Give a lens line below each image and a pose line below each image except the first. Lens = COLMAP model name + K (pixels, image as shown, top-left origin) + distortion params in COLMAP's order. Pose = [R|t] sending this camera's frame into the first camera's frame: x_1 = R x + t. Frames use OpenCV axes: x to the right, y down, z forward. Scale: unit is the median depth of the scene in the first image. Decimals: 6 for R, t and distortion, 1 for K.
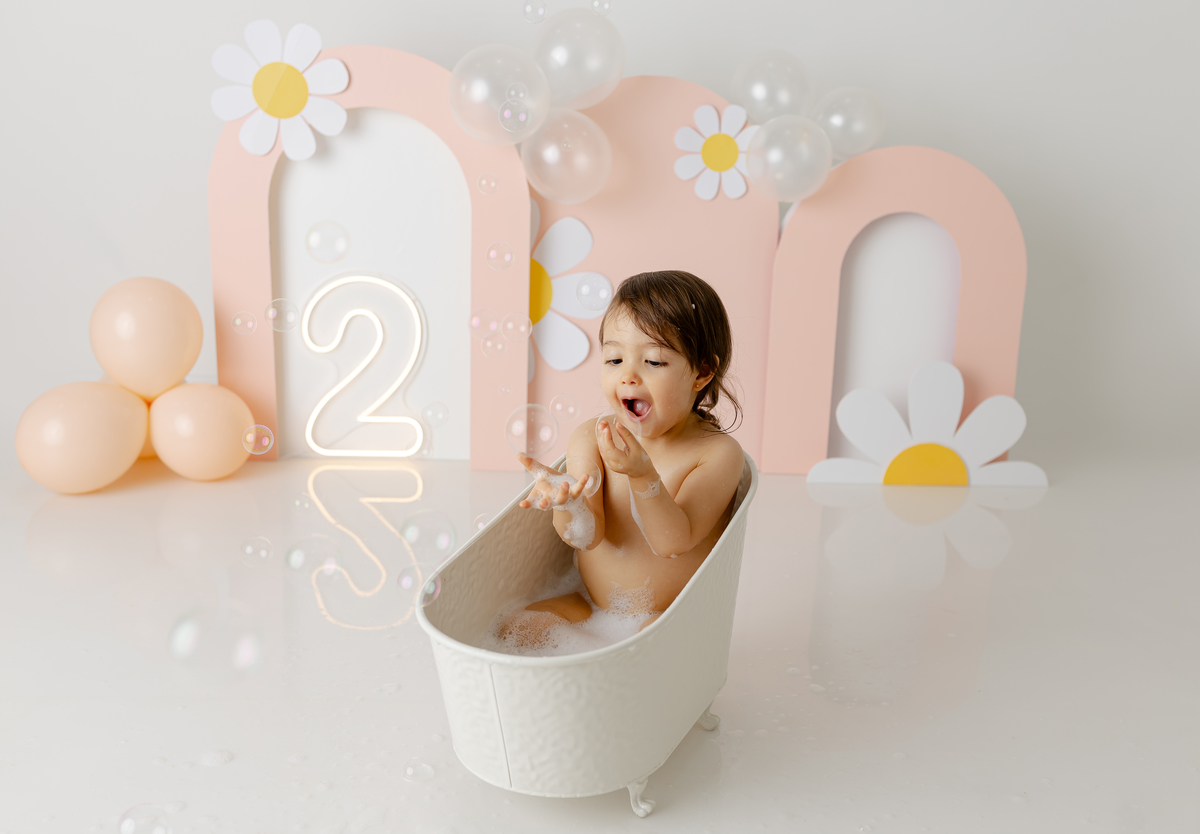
lens RADIAL K [[1218.0, 0, 618.9], [0, 1218.0, 409.2], [0, 0, 1]] dist [0.016735, 0.000000]
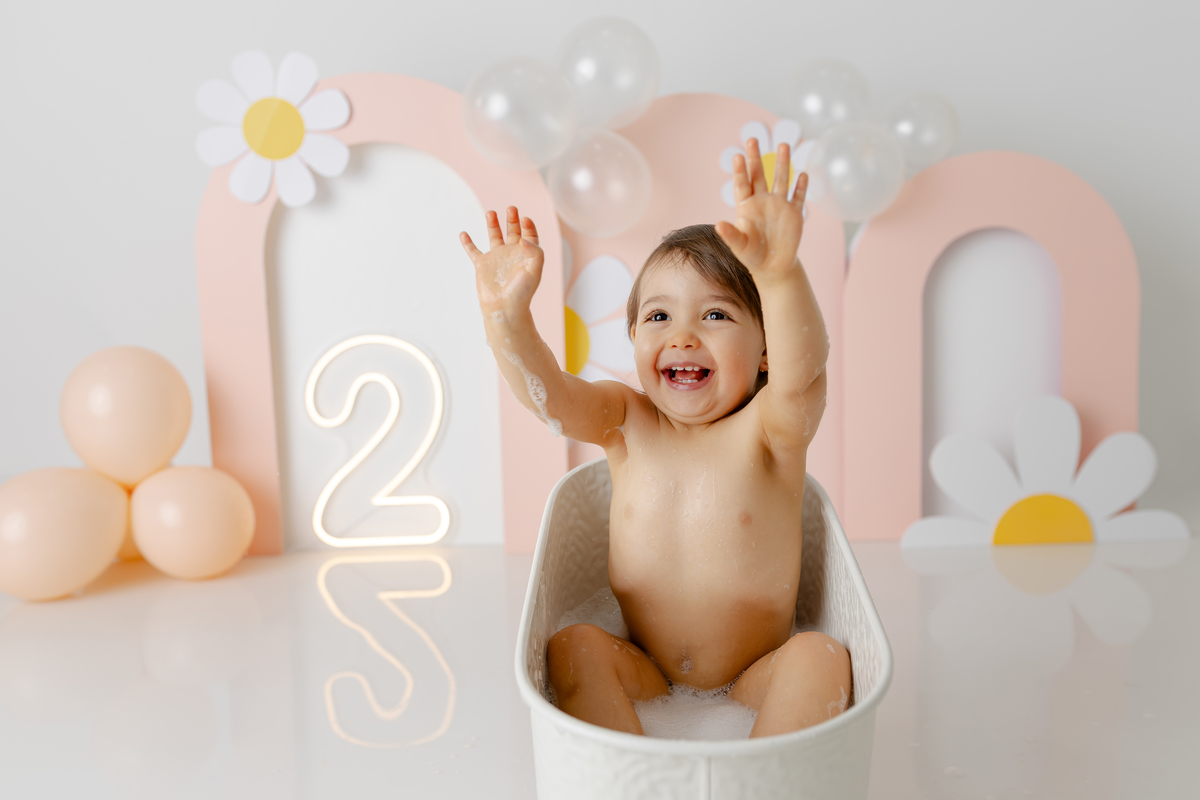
lens RADIAL K [[1152.7, 0, 595.4], [0, 1152.7, 408.0], [0, 0, 1]] dist [0.023096, 0.000000]
pose [[0.997998, -0.056404, -0.028602, -0.030766], [0.052875, 0.992310, -0.111914, 0.043955], [0.034694, 0.110178, 0.993306, 0.190771]]
